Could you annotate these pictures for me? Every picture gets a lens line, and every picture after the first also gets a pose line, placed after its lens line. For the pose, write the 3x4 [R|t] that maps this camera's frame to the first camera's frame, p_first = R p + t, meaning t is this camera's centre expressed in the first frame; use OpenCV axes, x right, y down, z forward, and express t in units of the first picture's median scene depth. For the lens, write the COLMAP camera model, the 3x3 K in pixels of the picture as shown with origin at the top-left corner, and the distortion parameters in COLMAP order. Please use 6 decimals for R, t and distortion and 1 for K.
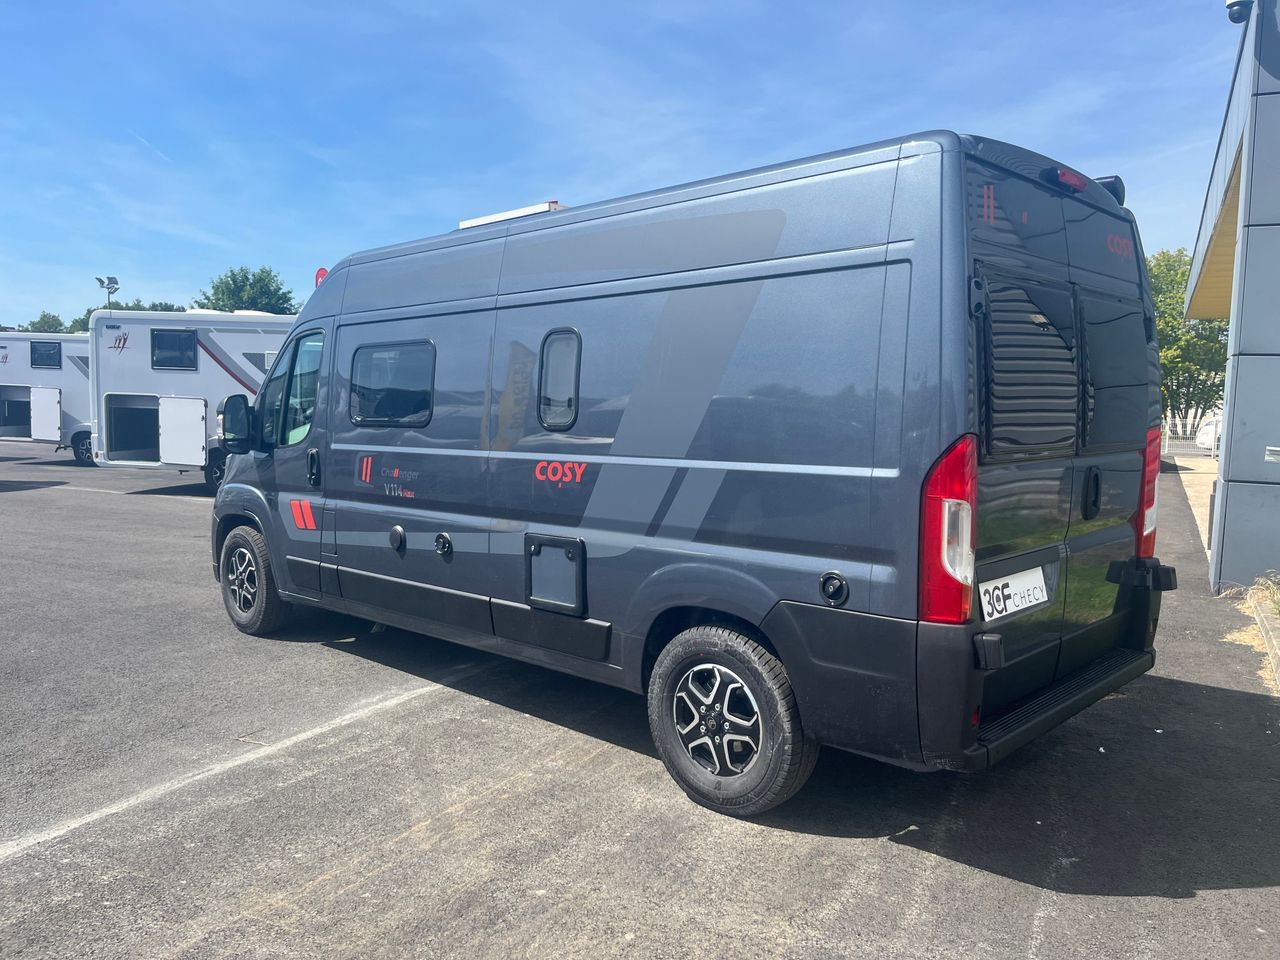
lens RADIAL K [[977.9, 0, 640.0], [0, 977.9, 480.0], [0, 0, 1]] dist [0.051202, -0.093501]
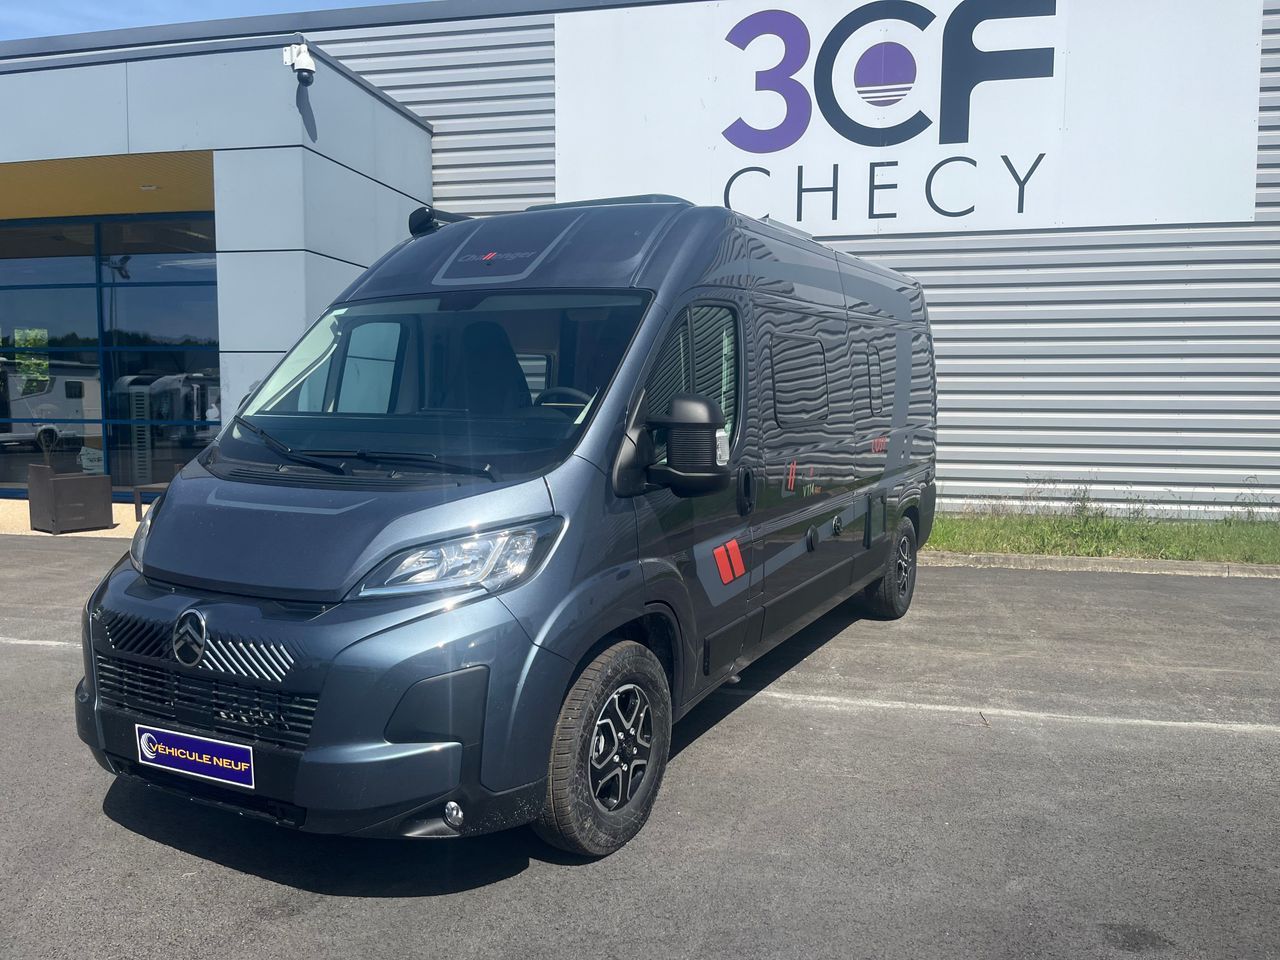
lens RADIAL K [[986.8, 0, 640.0], [0, 986.8, 480.0], [0, 0, 1]] dist [0.004380, -0.002173]
pose [[-0.256179, -0.100915, 0.961347, -1.279227], [0.075351, 0.989424, 0.123942, -0.151178], [-0.963688, 0.104190, -0.245865, 1.564631]]
